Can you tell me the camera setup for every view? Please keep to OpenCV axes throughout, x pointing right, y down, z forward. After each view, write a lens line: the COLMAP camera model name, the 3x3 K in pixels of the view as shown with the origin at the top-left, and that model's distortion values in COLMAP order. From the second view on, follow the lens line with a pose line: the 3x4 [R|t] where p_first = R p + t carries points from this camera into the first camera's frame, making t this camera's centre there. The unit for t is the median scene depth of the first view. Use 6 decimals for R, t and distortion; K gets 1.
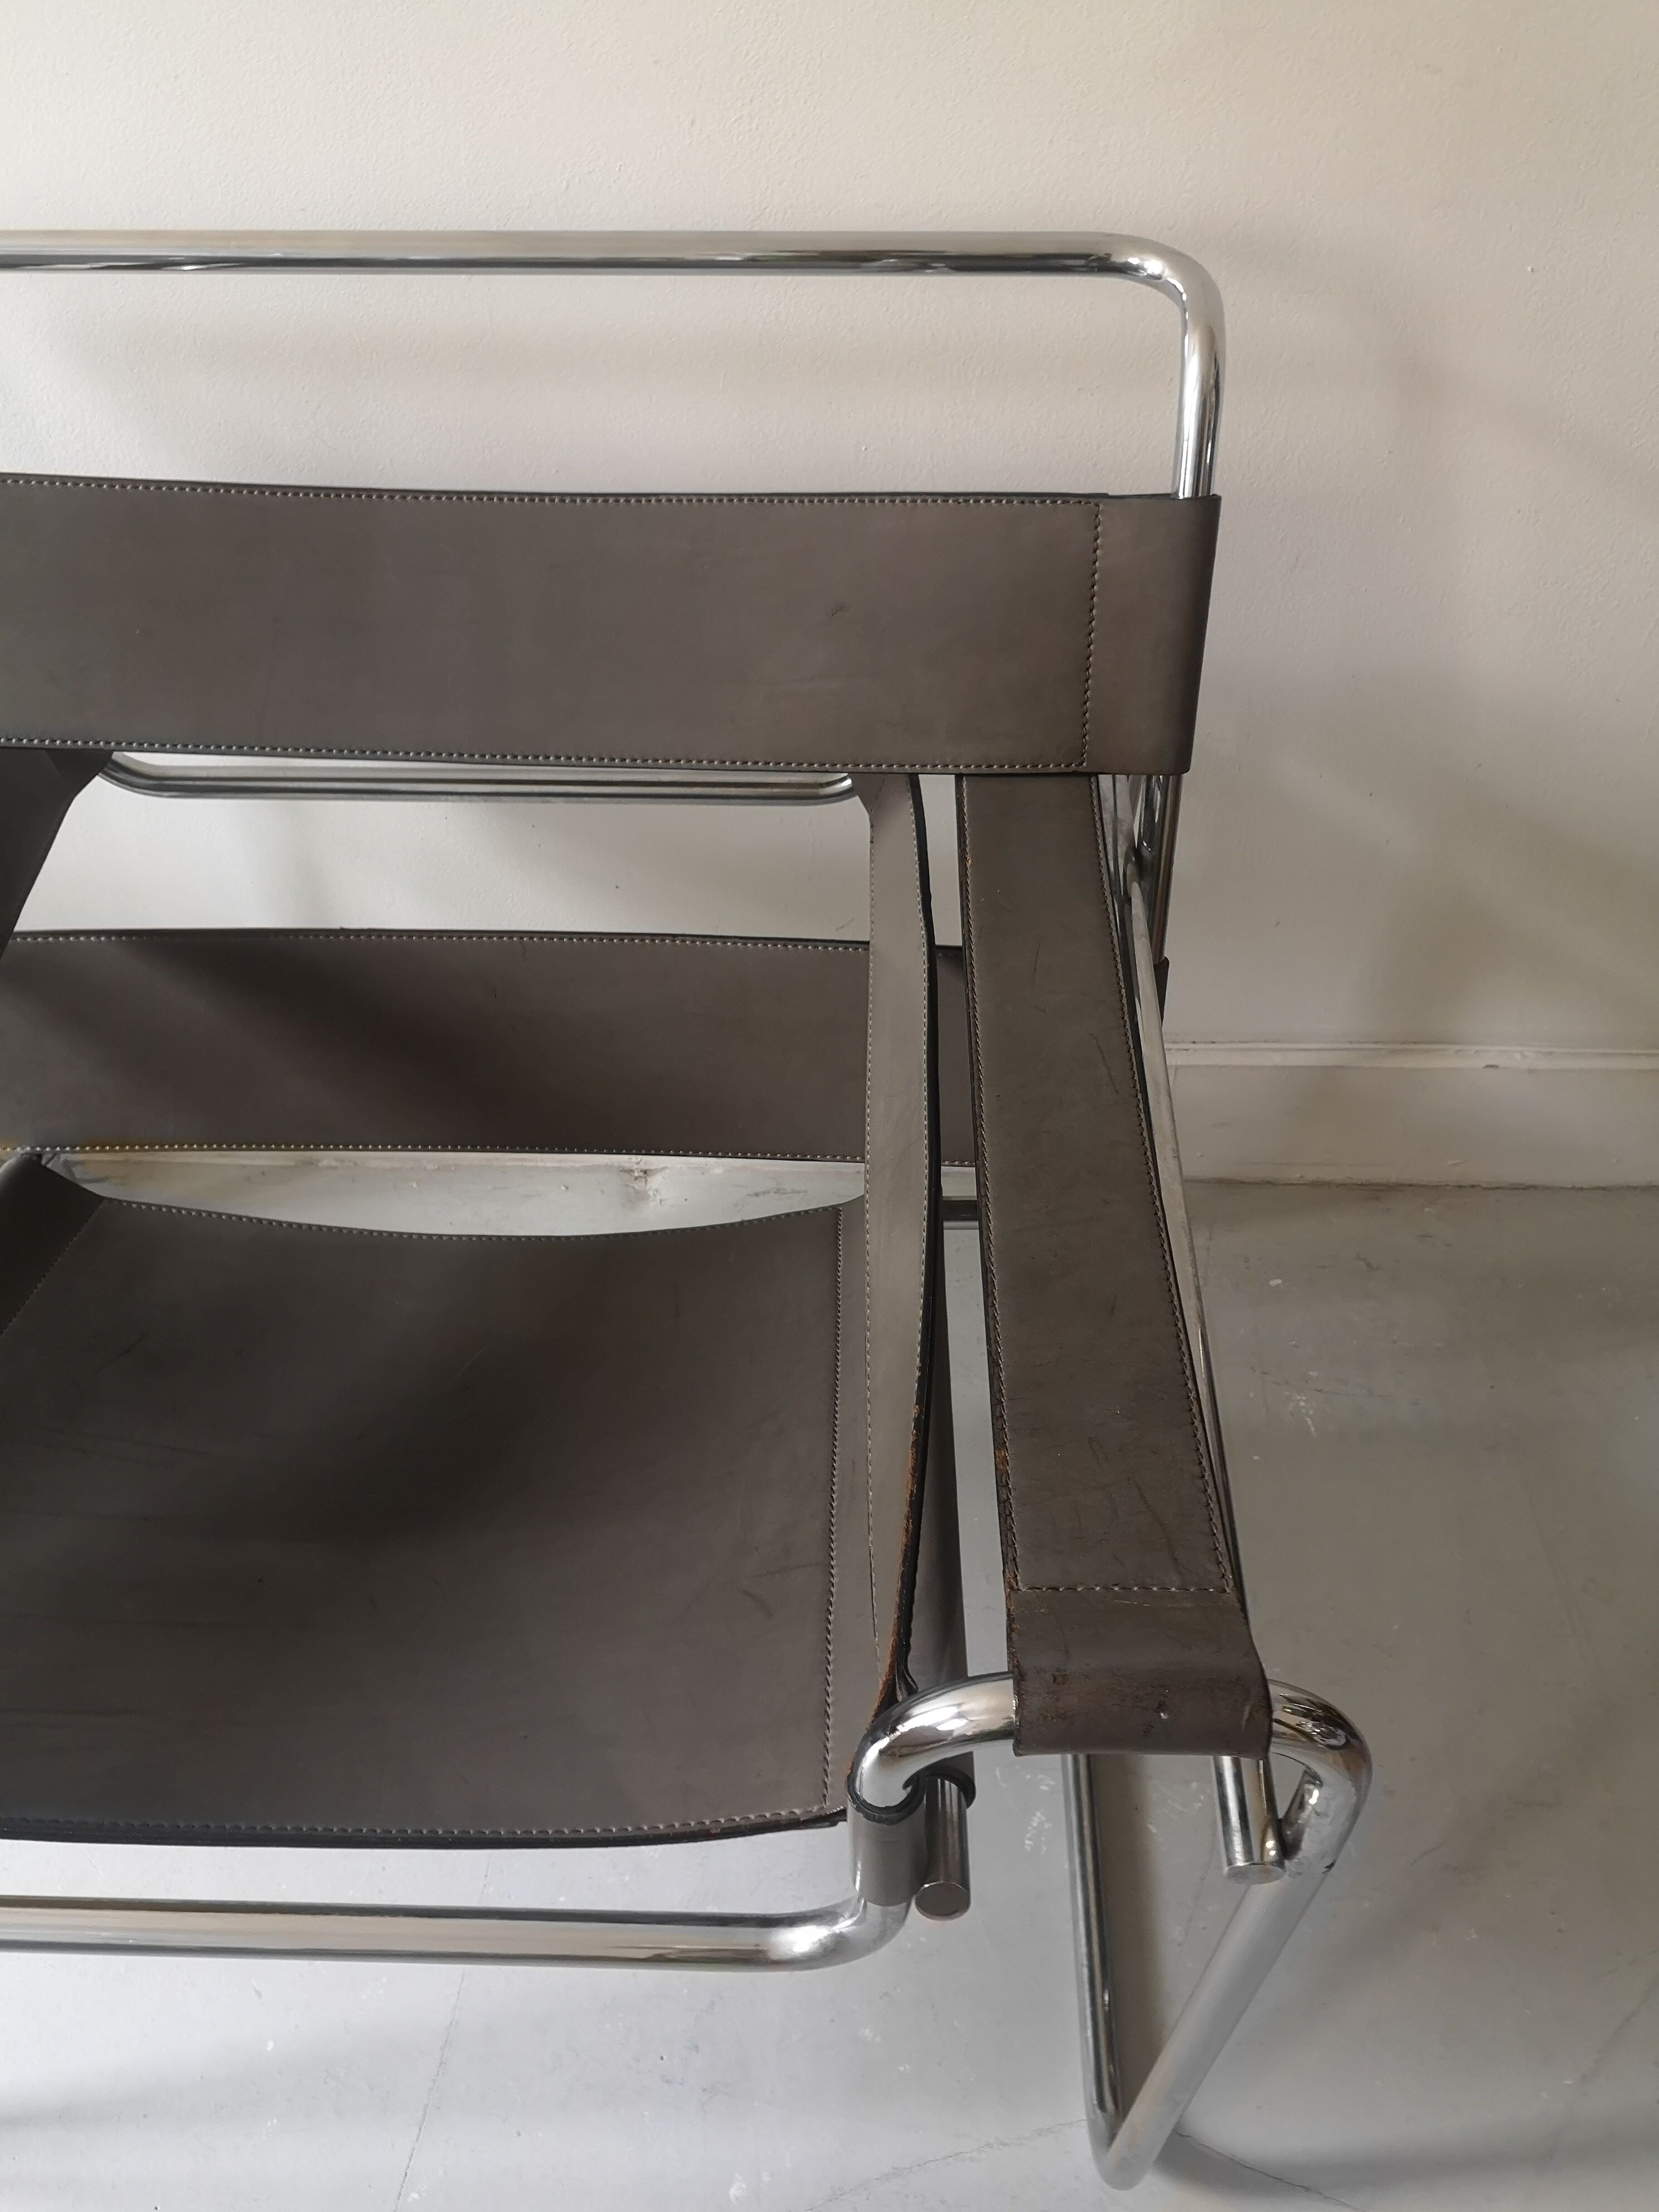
lens RADIAL K [[1797.0, 0, 818.7], [0, 1797.0, 1119.9], [0, 0, 1]] dist [0.015163, -0.008590]
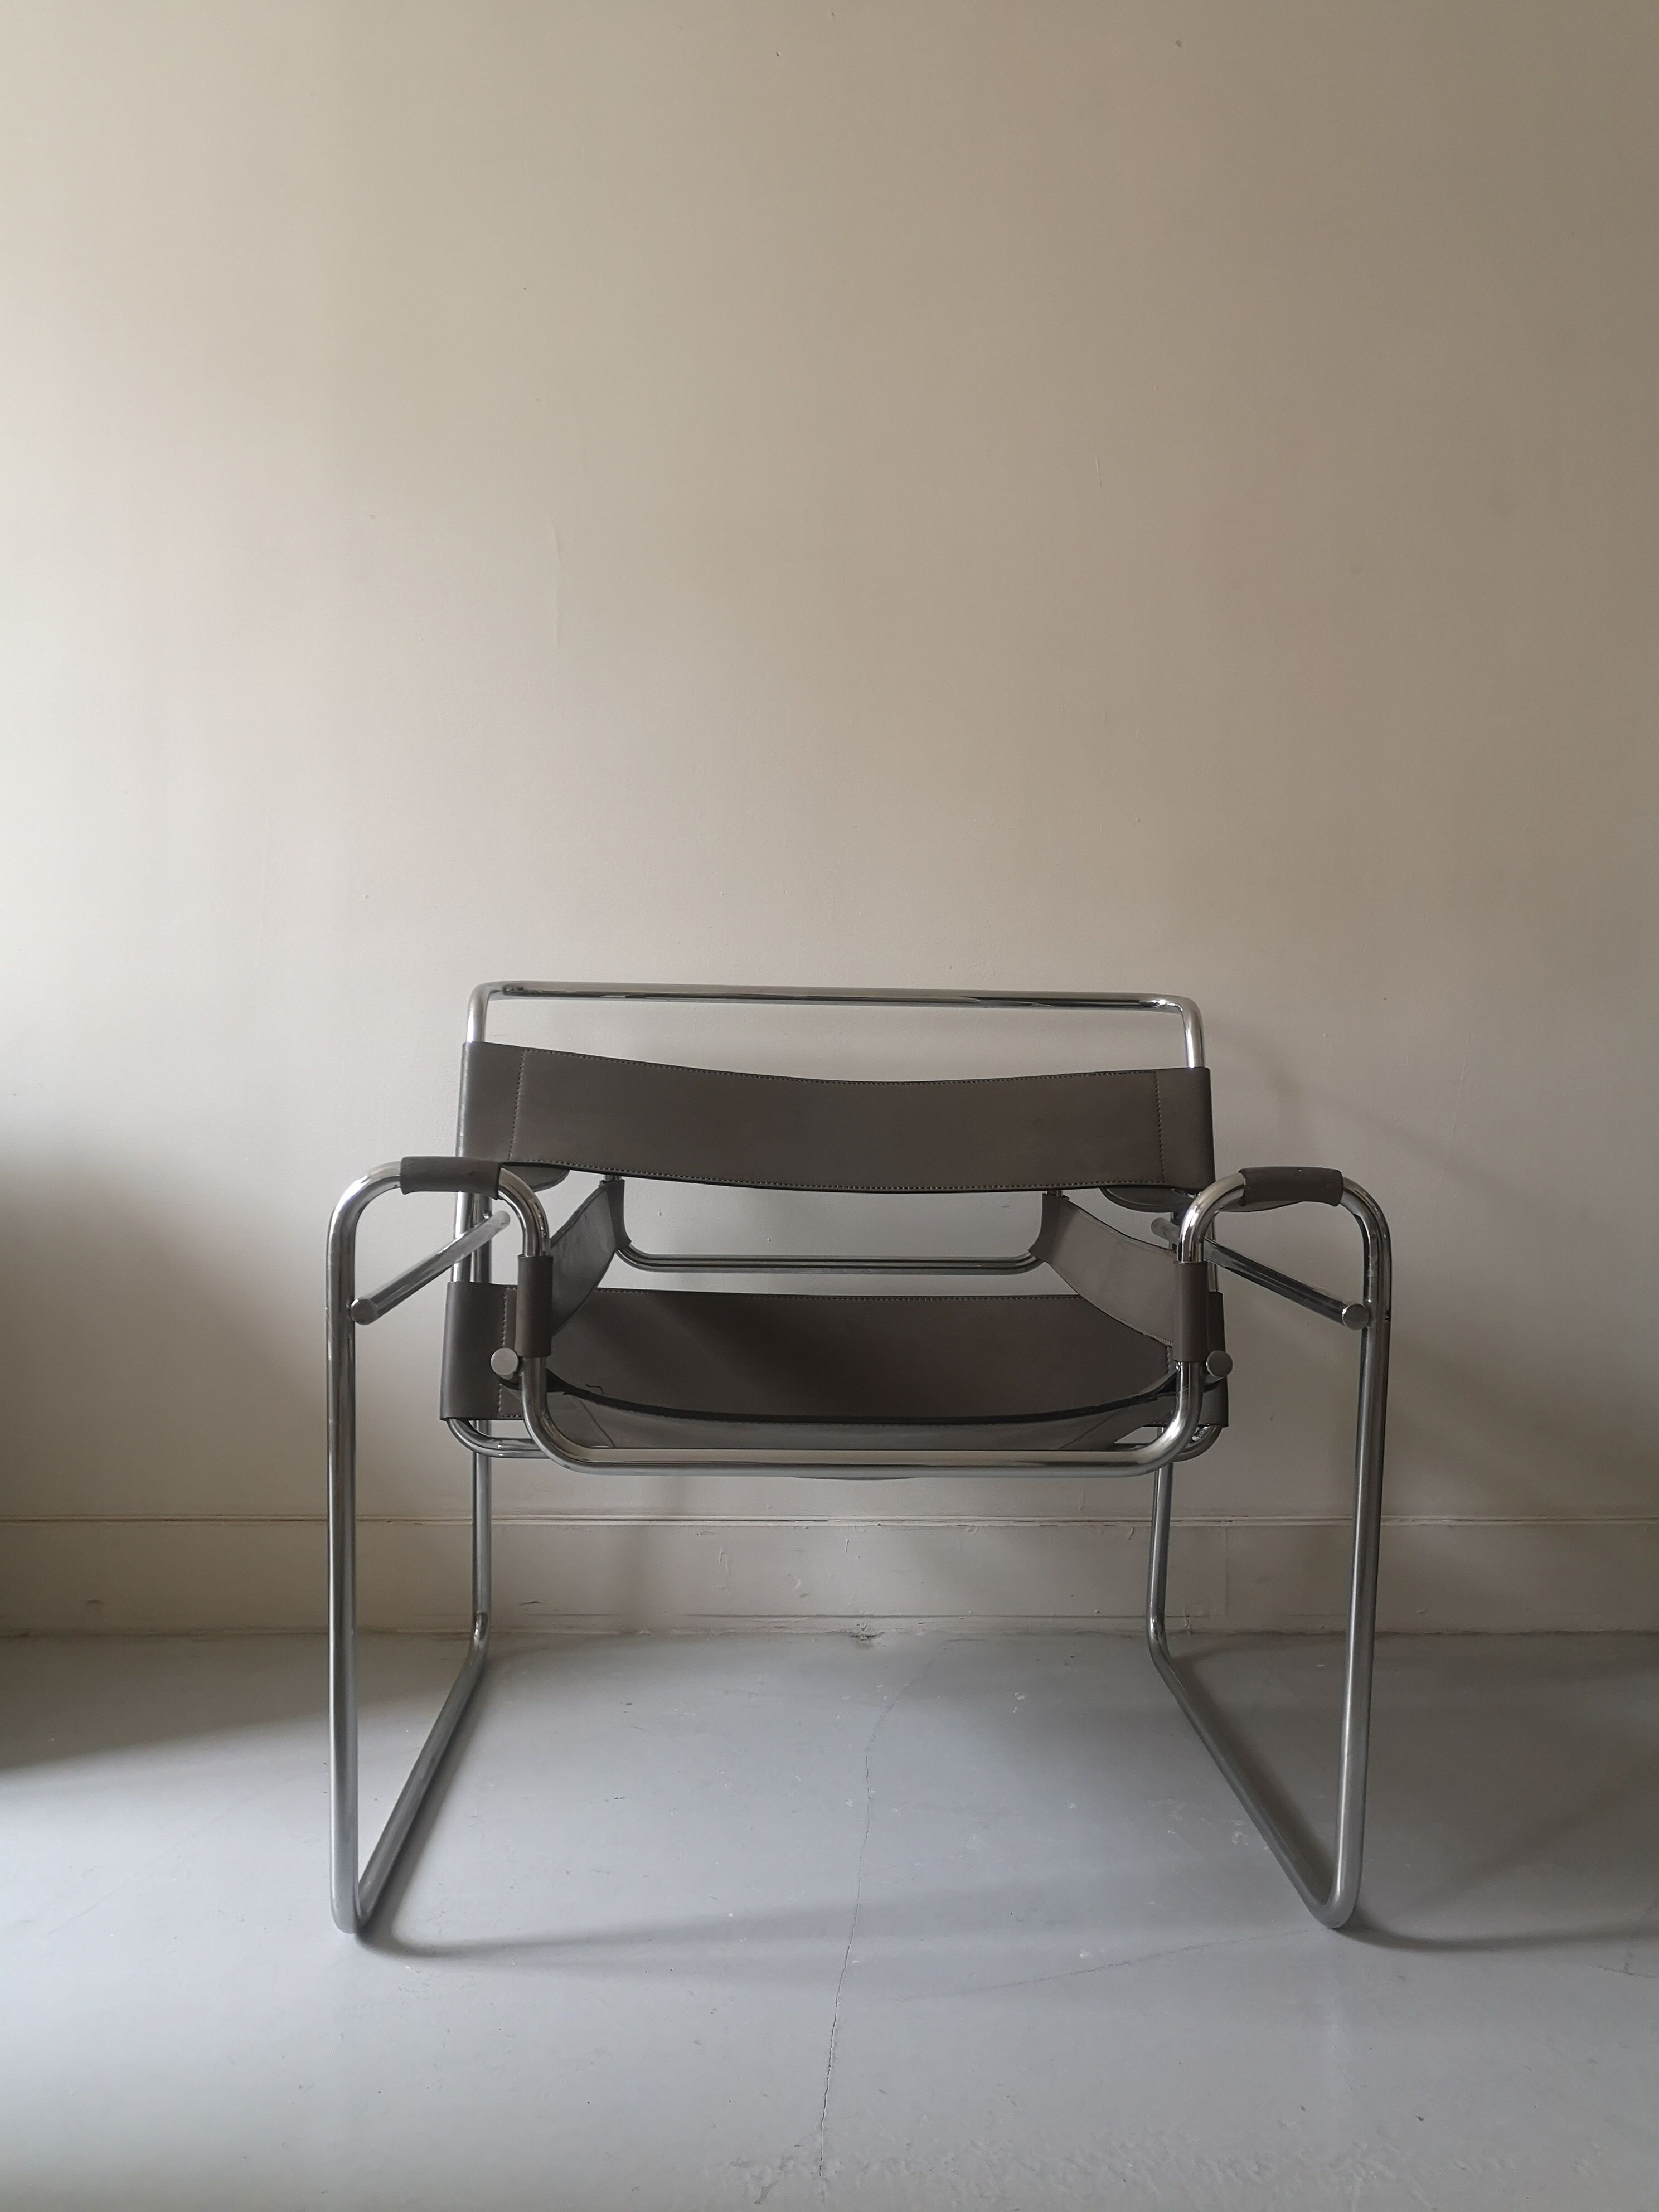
lens RADIAL K [[1797.0, 0, 833.1], [0, 1797.0, 1072.6], [0, 0, 1]] dist [0.015163, -0.008590]
pose [[0.997330, 0.024710, 0.068719, -0.329006], [0.031509, 0.703310, -0.710185, 1.021631], [-0.065880, 0.710454, 0.700653, -0.434200]]
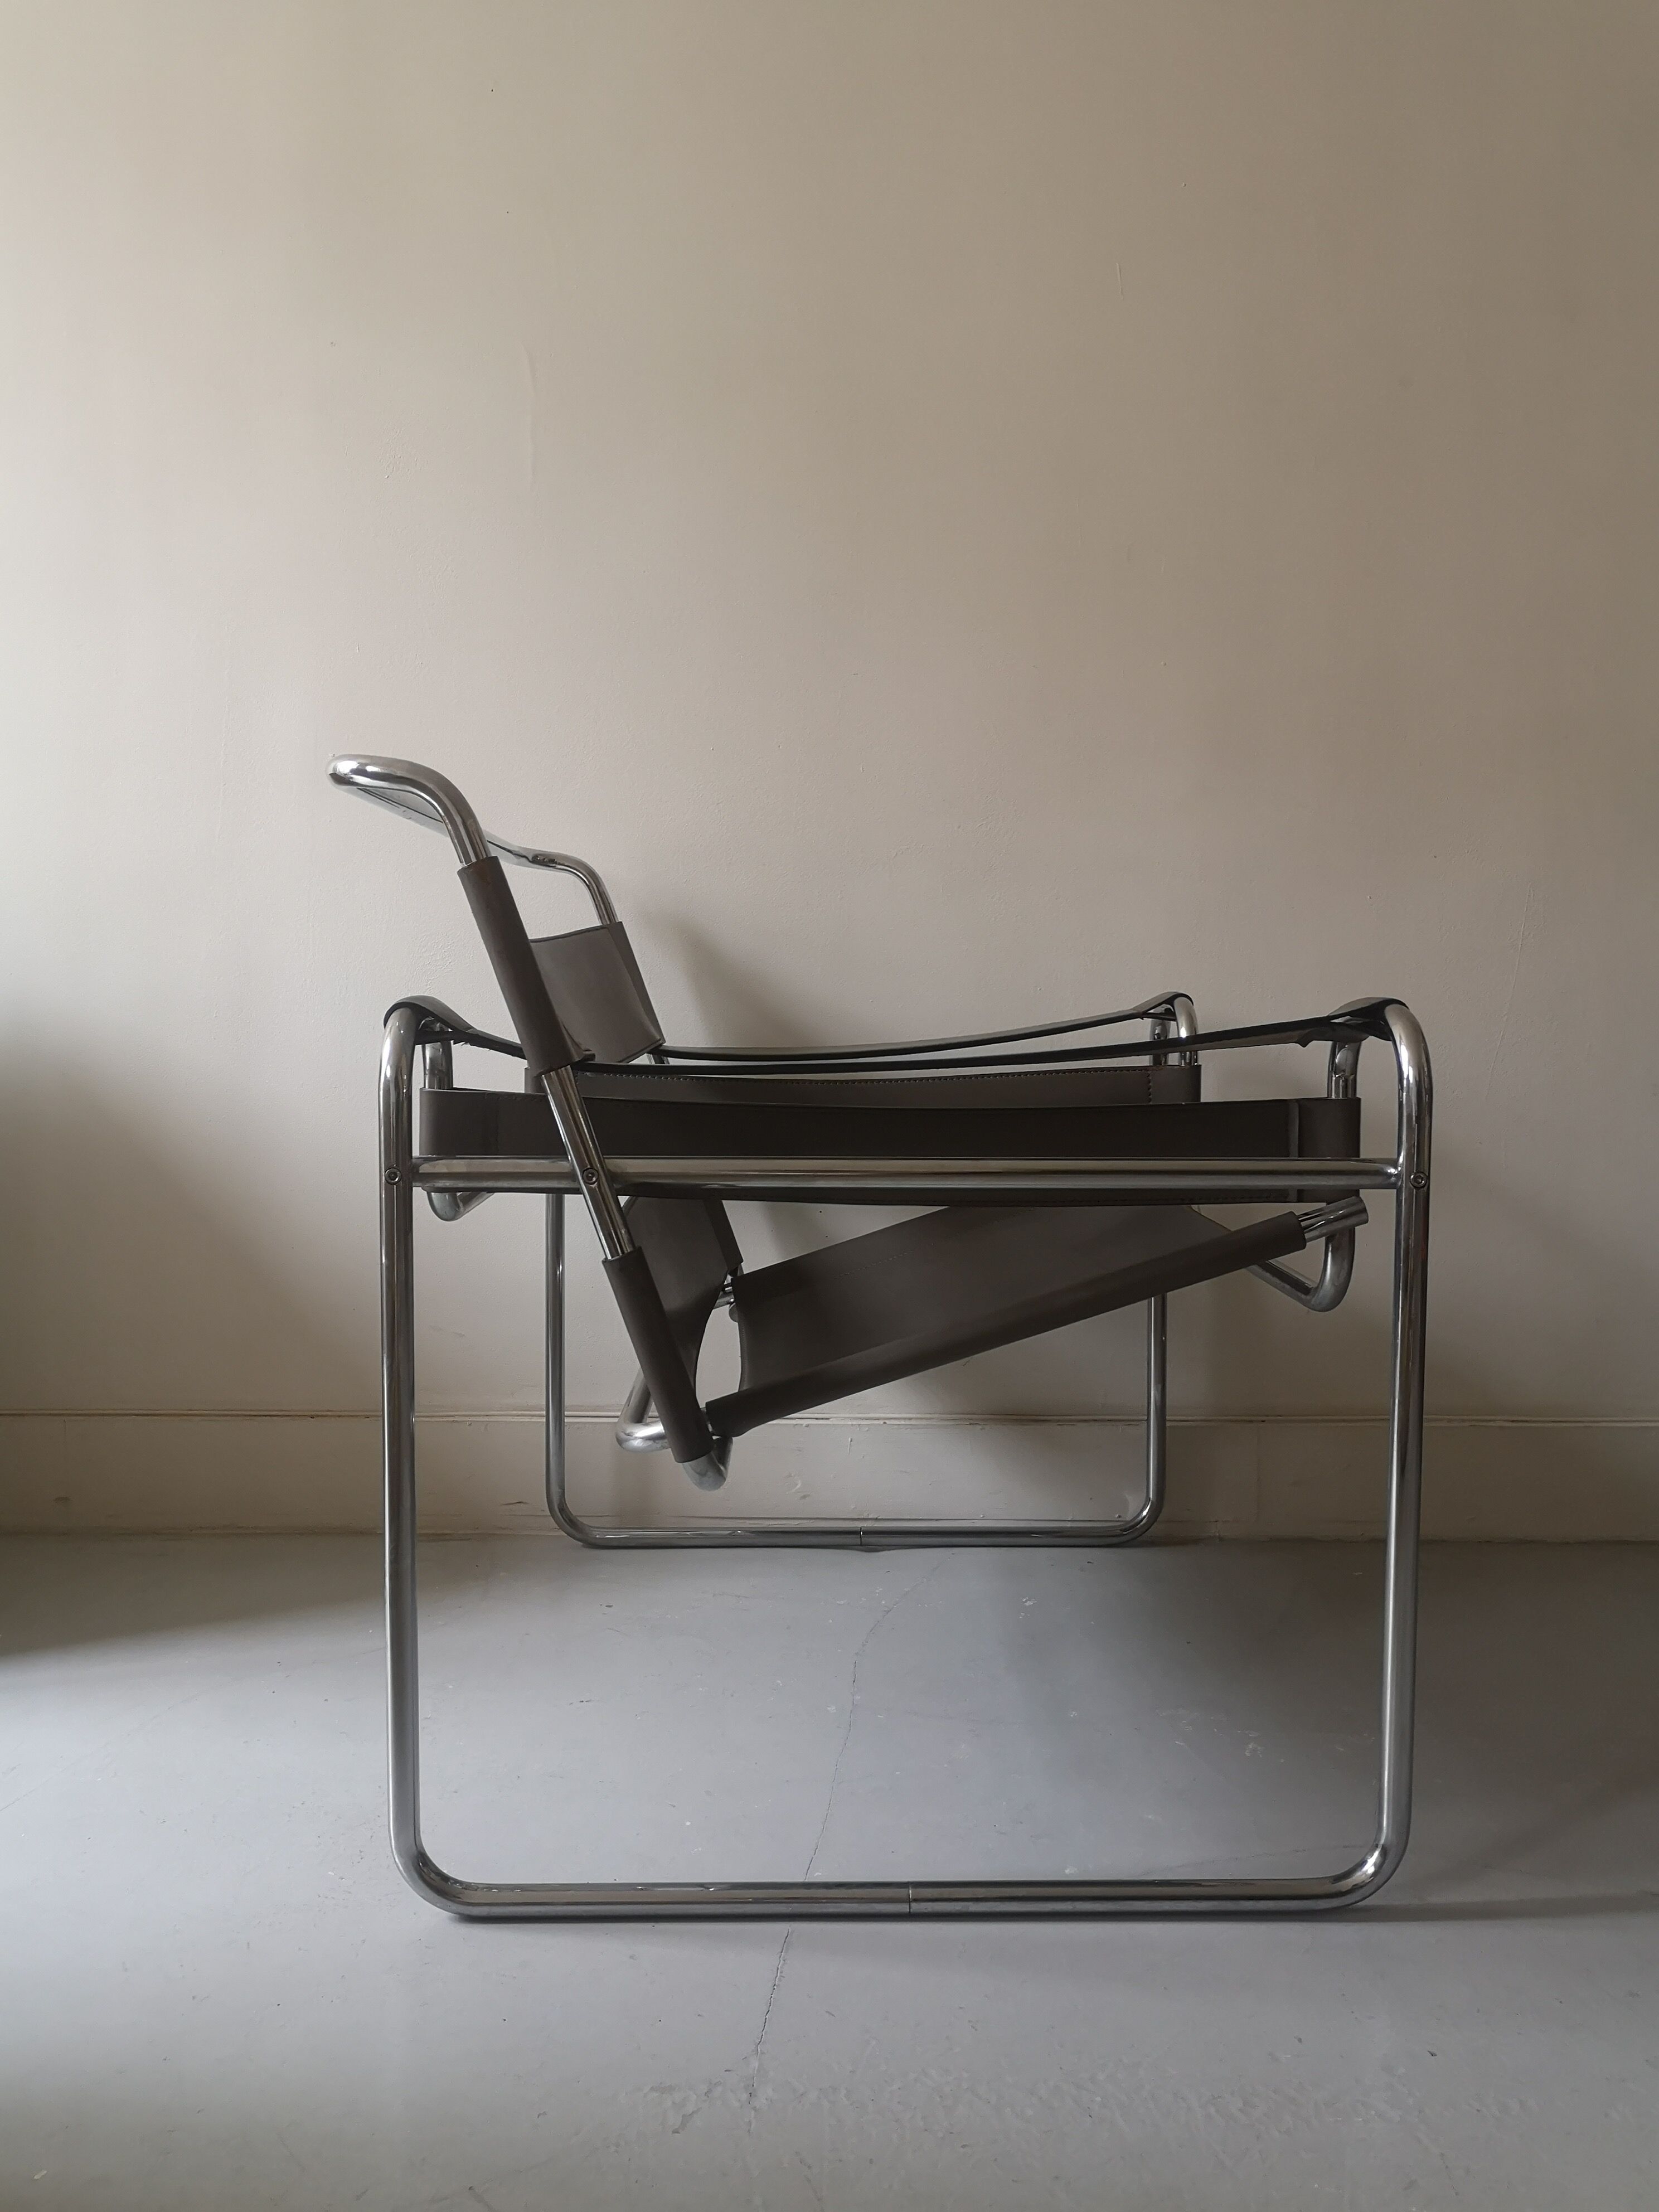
lens RADIAL K [[1797.0, 0, 828.5], [0, 1797.0, 1109.4], [0, 0, 1]] dist [0.015163, -0.008590]
pose [[0.999595, 0.015903, 0.023607, -0.235760], [0.004075, 0.740857, -0.671650, 0.974719], [-0.028171, 0.671474, 0.740492, -0.289044]]
